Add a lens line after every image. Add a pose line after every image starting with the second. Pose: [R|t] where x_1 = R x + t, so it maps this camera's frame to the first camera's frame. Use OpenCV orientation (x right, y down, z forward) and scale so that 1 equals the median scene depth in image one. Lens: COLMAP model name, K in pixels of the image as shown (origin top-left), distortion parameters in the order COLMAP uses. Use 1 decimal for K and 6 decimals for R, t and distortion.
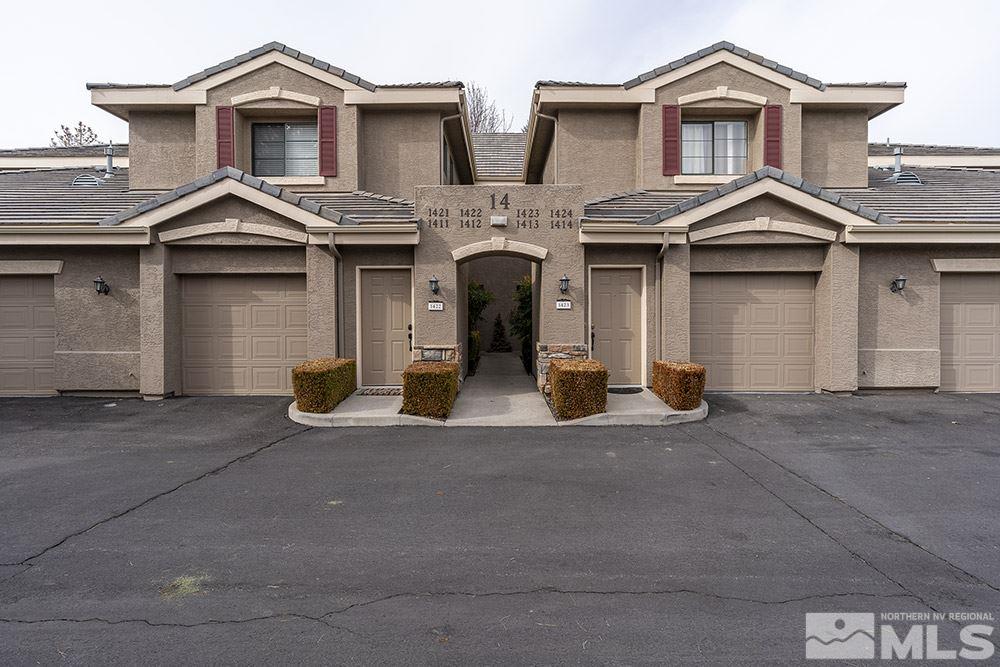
lens RADIAL K [[506.0, 0, 504.9], [0, 506.0, 324.7], [0, 0, 1]] dist [-0.012332, 0.008315]
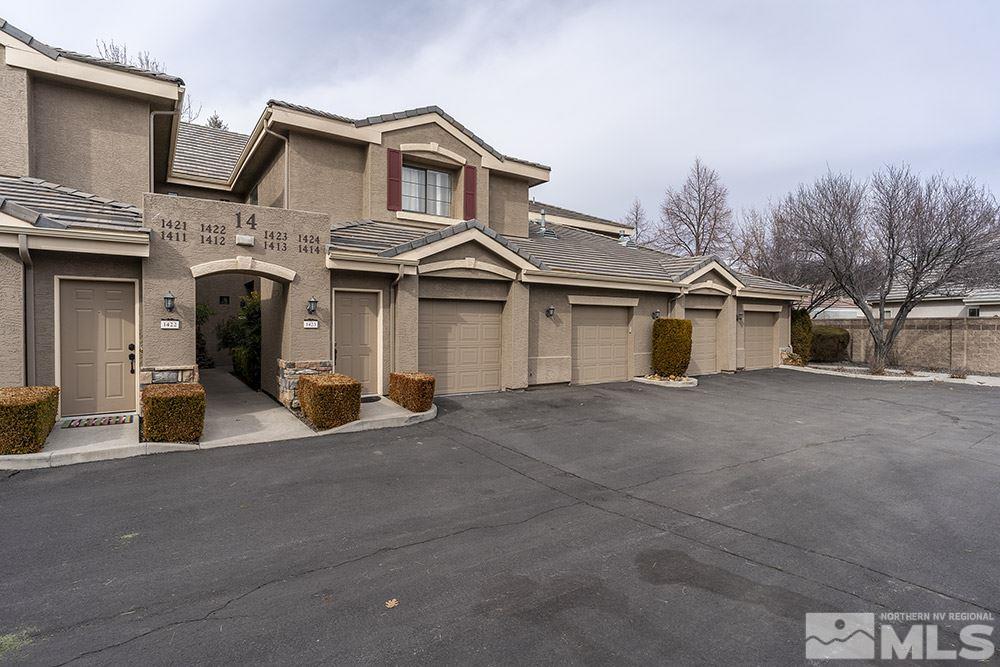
lens RADIAL K [[506.0, 0, 494.9], [0, 506.0, 336.7], [0, 0, 1]] dist [-0.012332, 0.008315]
pose [[0.826782, -0.004804, 0.562503, -0.165010], [0.000313, 0.999967, 0.008080, -0.021406], [-0.562523, -0.006504, 0.826756, -0.107593]]
